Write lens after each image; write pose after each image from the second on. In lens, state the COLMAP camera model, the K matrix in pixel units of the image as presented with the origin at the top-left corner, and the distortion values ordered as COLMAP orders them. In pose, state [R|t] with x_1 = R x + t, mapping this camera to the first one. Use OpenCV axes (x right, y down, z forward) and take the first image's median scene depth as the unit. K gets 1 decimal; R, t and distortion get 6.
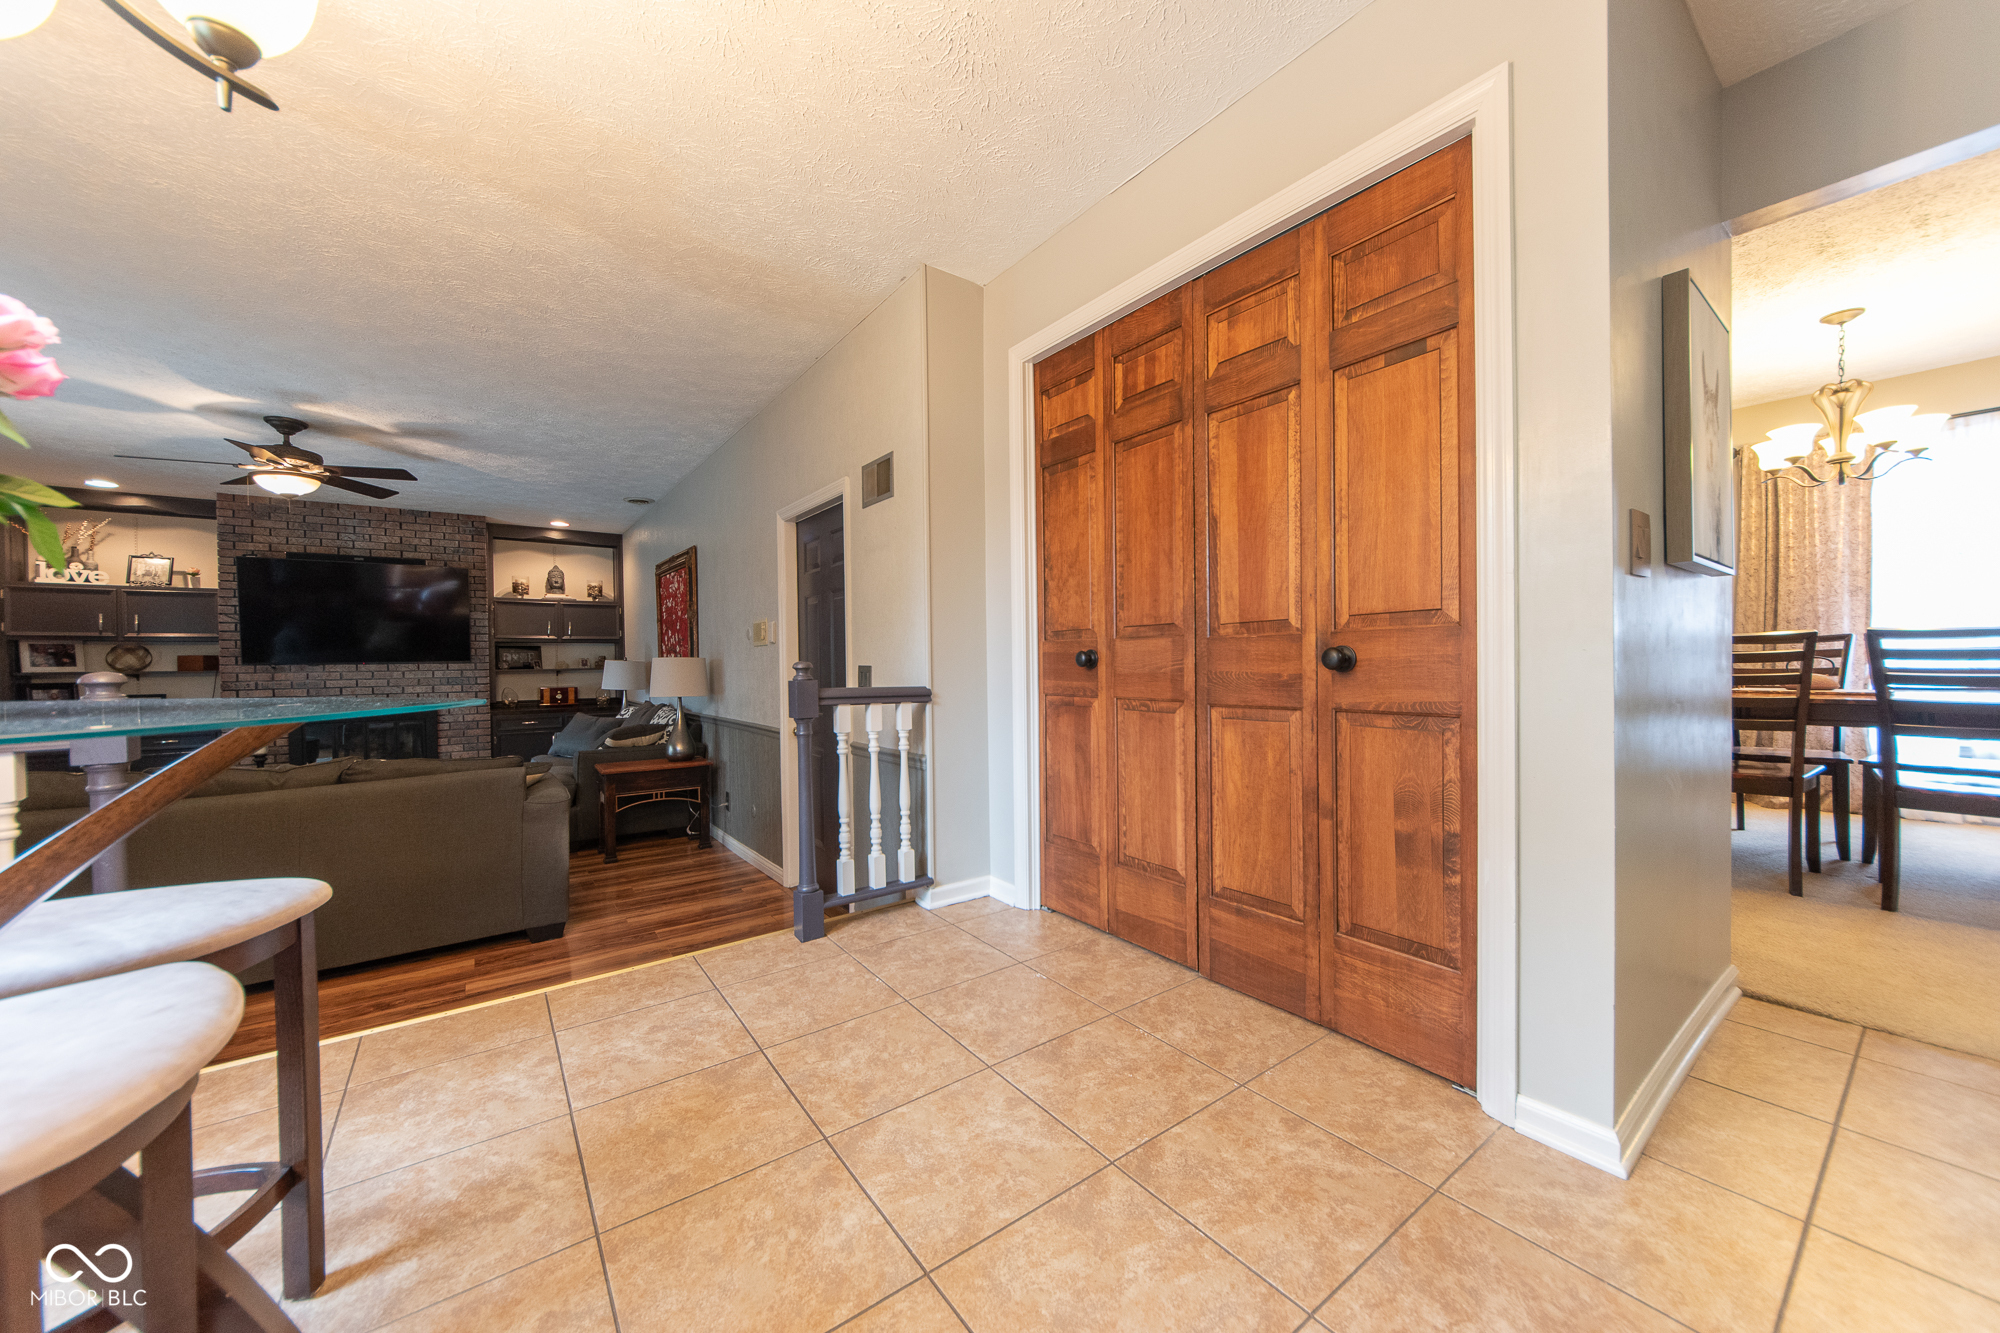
lens RADIAL K [[718.3, 0, 1002.4], [0, 718.3, 671.9], [0, 0, 1]] dist [0.000933, 0.000183]
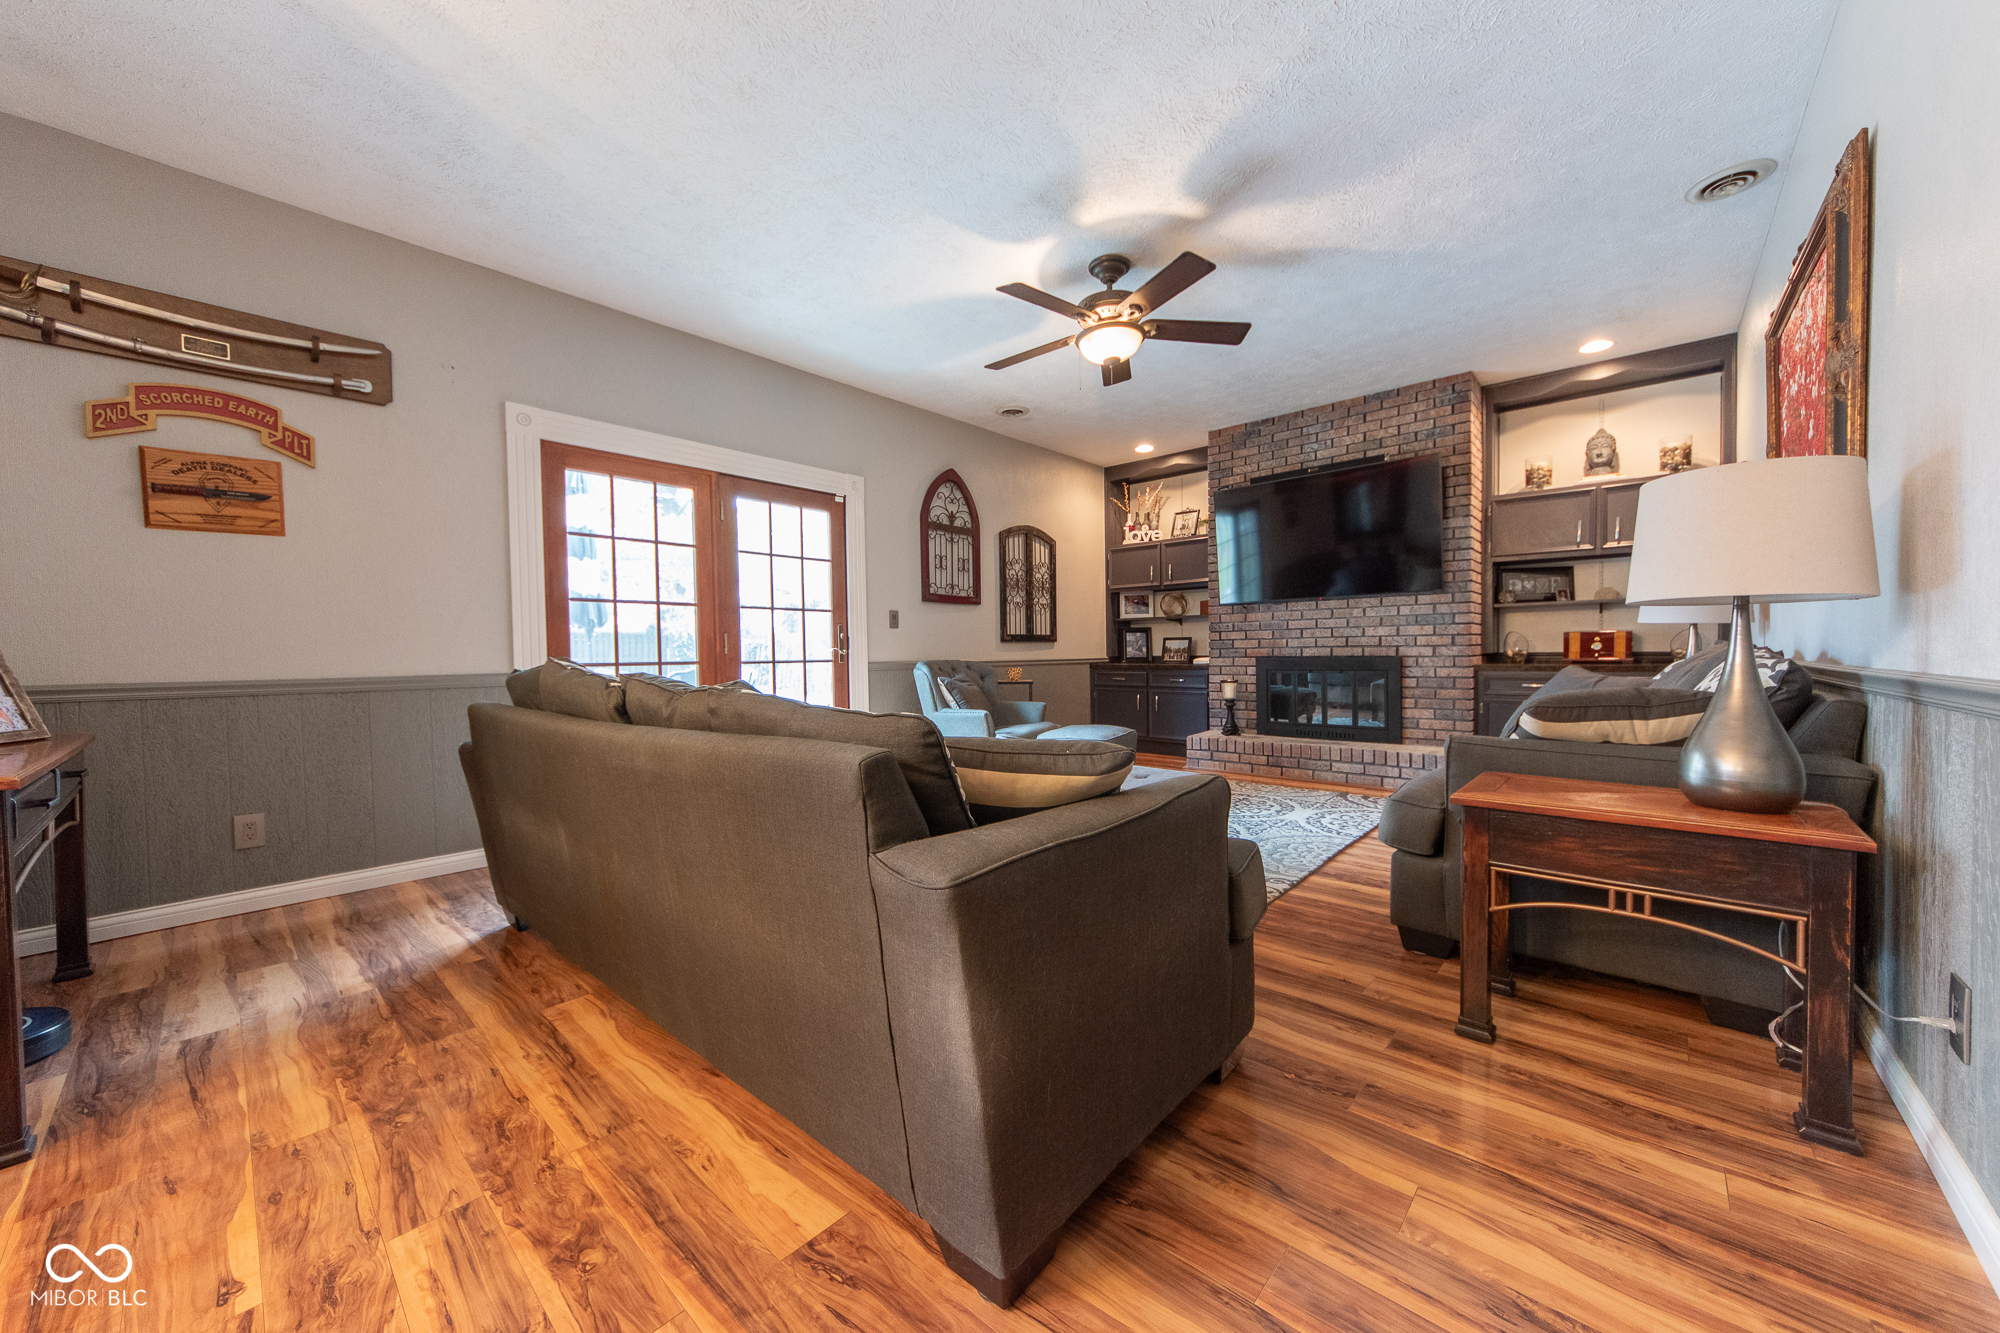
lens RADIAL K [[718.3, 0, 1001.4], [0, 718.3, 668.7], [0, 0, 1]] dist [0.000933, 0.000183]
pose [[0.202053, 0.032302, -0.978842, -0.177295], [0.000864, 0.999450, 0.033160, 0.044288], [0.979374, -0.007545, 0.201914, 0.528231]]
